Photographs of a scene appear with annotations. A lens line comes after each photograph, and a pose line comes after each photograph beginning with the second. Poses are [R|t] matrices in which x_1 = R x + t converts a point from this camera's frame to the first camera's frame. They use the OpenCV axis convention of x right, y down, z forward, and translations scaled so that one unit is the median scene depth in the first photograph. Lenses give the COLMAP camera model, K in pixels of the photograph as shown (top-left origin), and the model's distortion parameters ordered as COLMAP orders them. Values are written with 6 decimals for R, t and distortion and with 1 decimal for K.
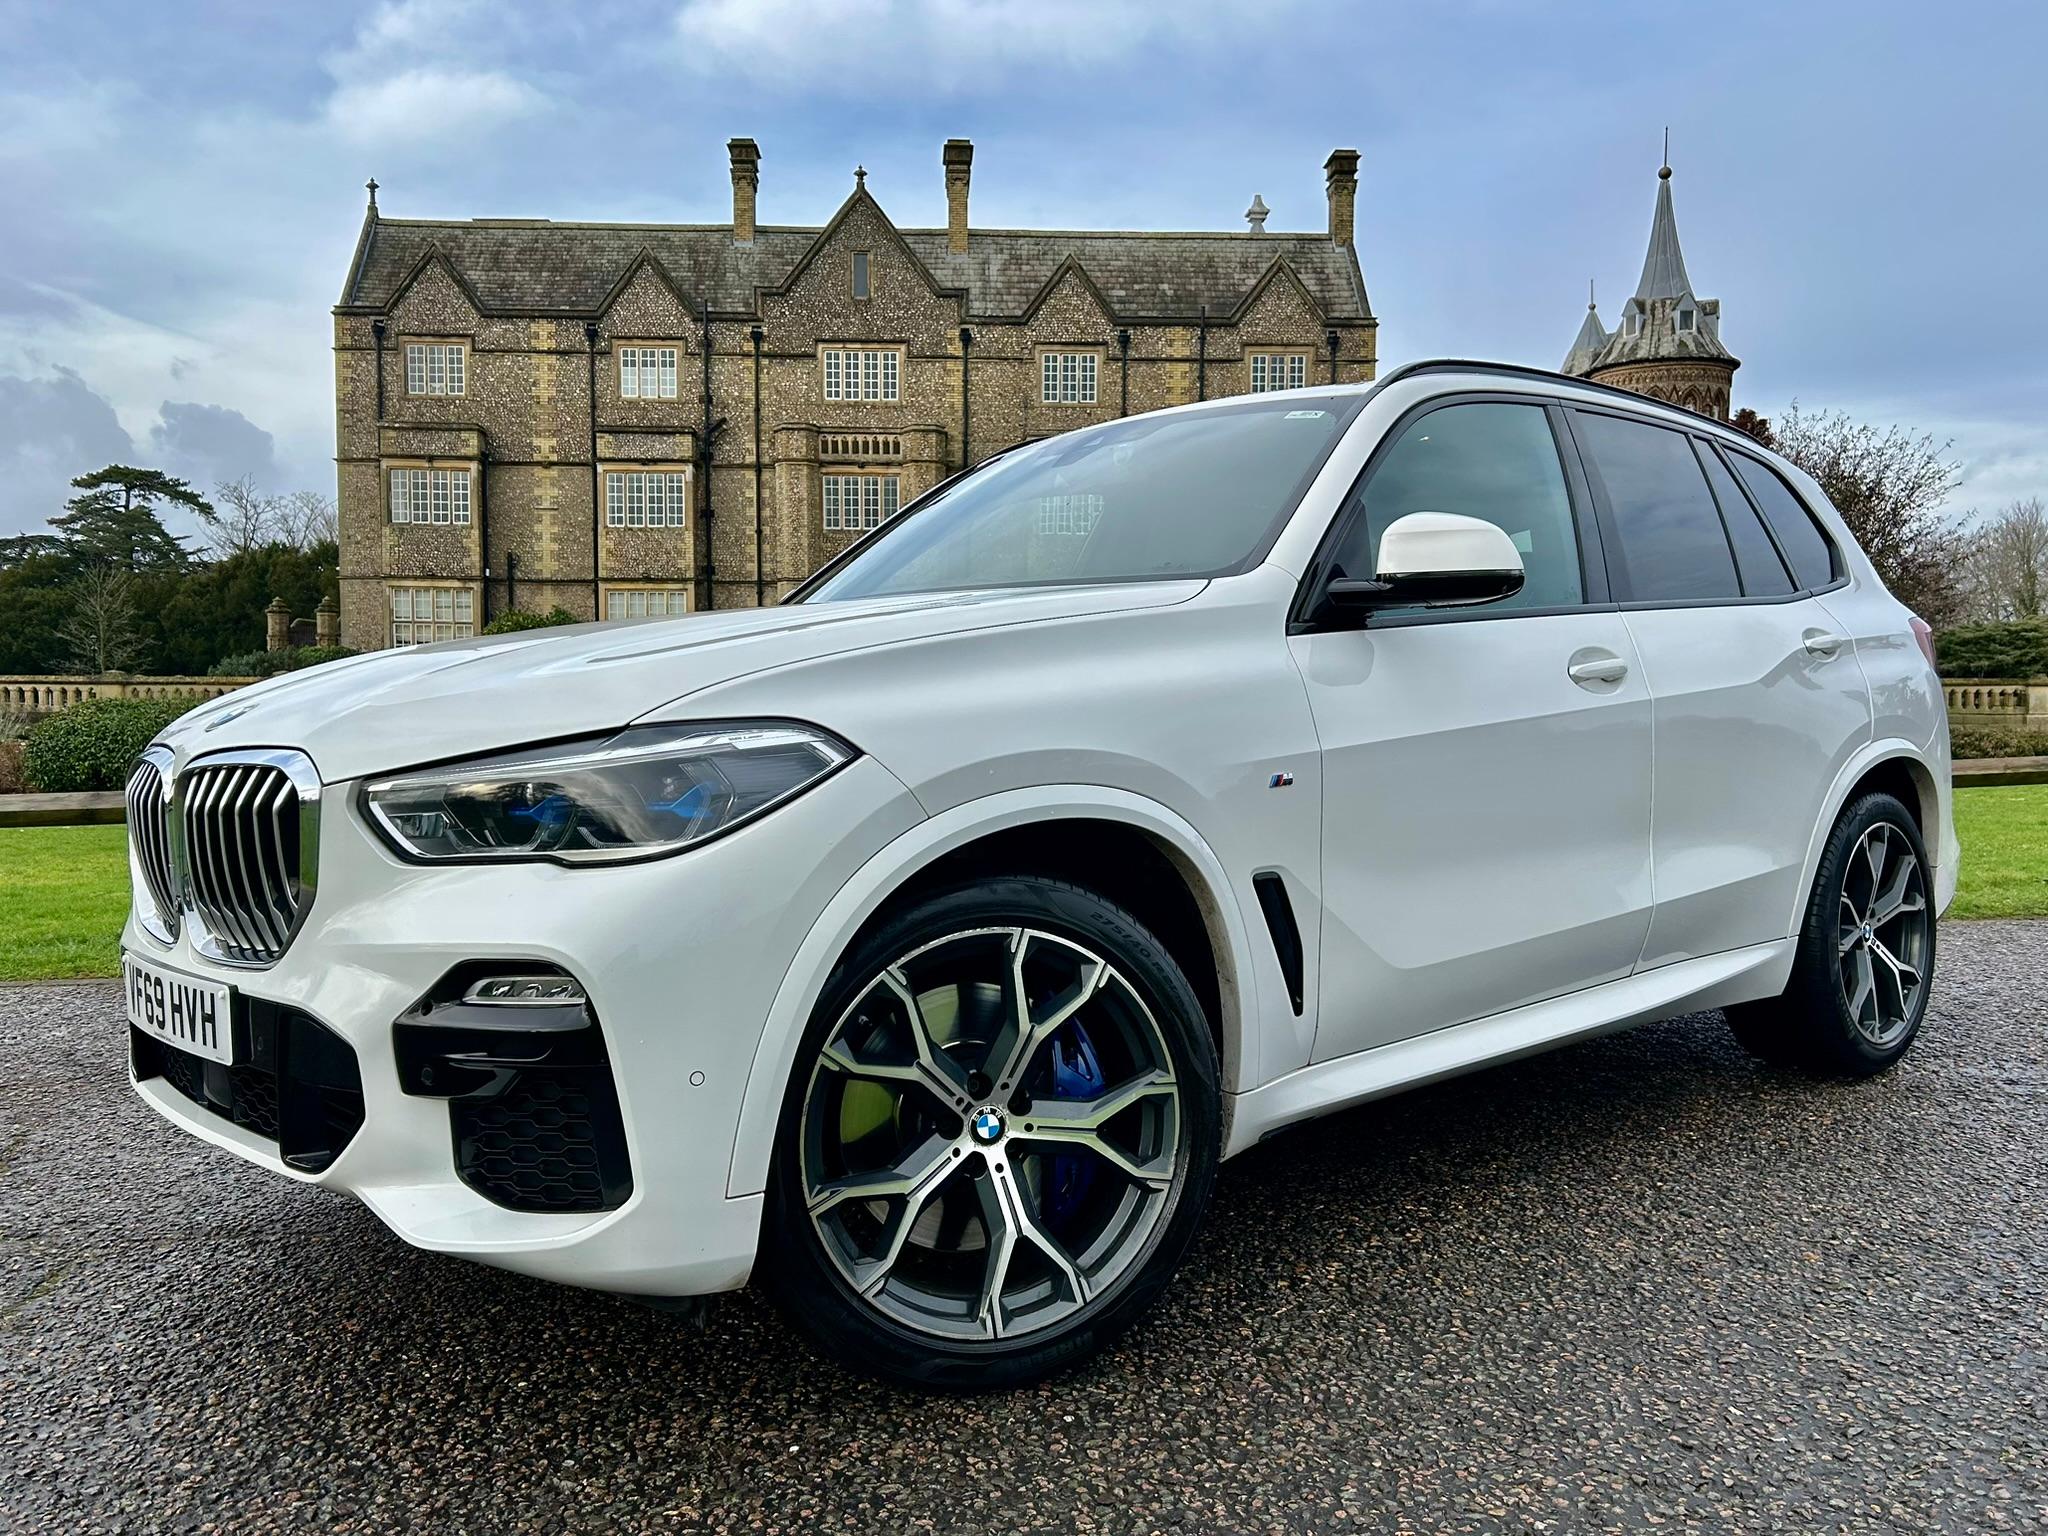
lens RADIAL K [[1682.0, 0, 991.5], [0, 1682.0, 774.5], [0, 0, 1]] dist [0.173556, -0.455217]
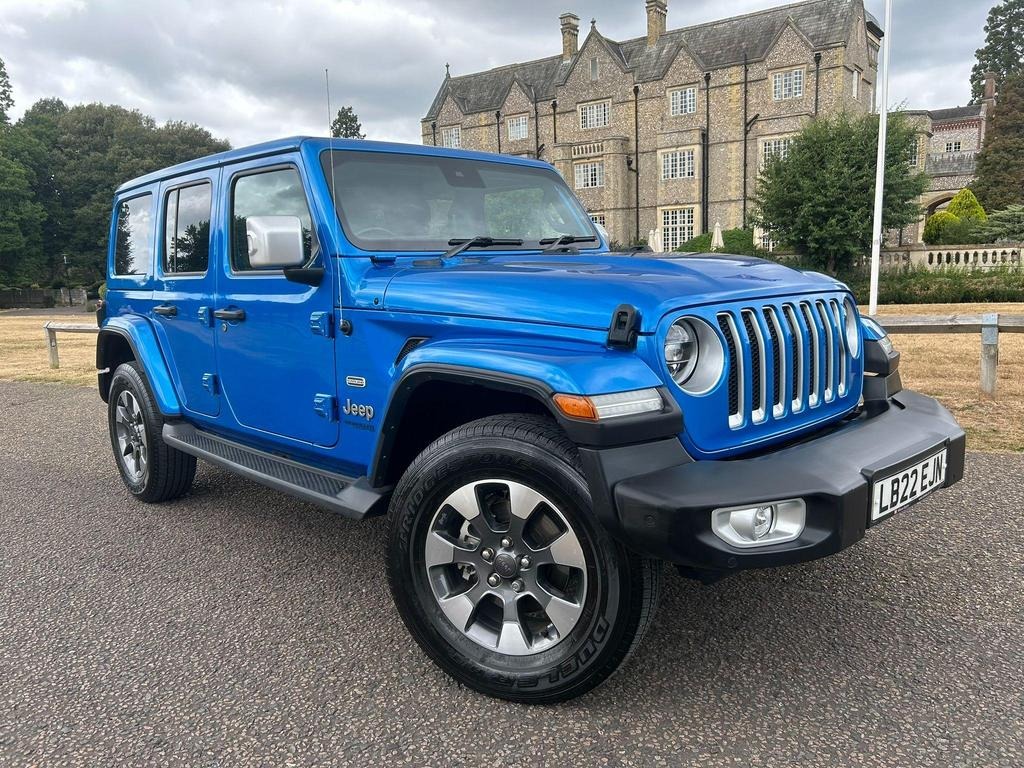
lens RADIAL K [[791.0, 0, 505.2], [0, 791.0, 378.7], [0, 0, 1]] dist [0.059183, -0.069345]
pose [[0.778853, 0.063683, -0.623965, 0.499683], [0.010654, 0.993345, 0.114680, -0.015352], [0.627116, -0.095966, 0.772992, 0.092228]]
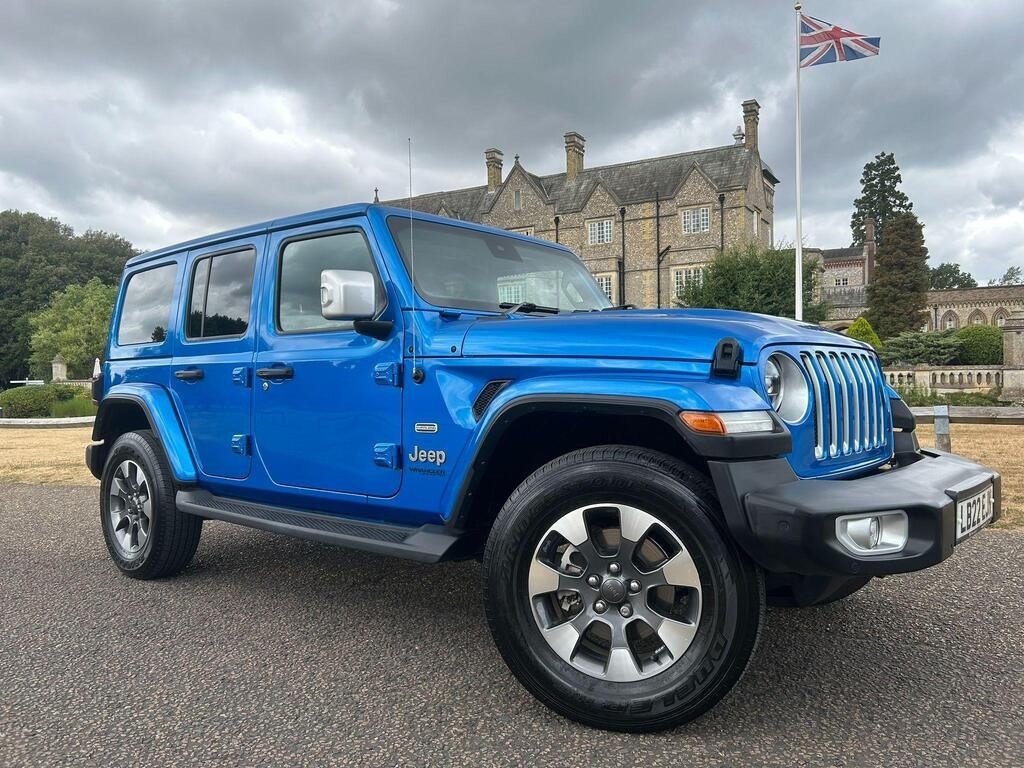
lens RADIAL K [[791.0, 0, 505.2], [0, 791.0, 378.7], [0, 0, 1]] dist [0.059183, -0.069345]
pose [[0.841841, -0.013429, -0.539558, 0.490776], [-0.006308, 0.999377, -0.034715, -0.009463], [0.539689, 0.032628, 0.841232, 0.081985]]
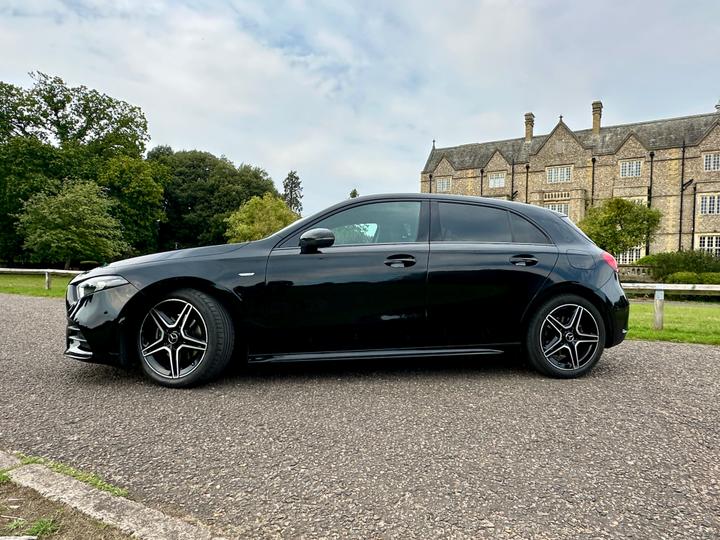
lens RADIAL K [[447.7, 0, 356.1], [0, 447.7, 277.5], [0, 0, 1]] dist [-0.000463, 0.002577]
pose [[0.817254, 0.032189, -0.575378, 0.113752], [-0.045540, 0.998924, -0.008799, -0.002983], [0.574475, 0.033394, 0.817841, 0.038041]]
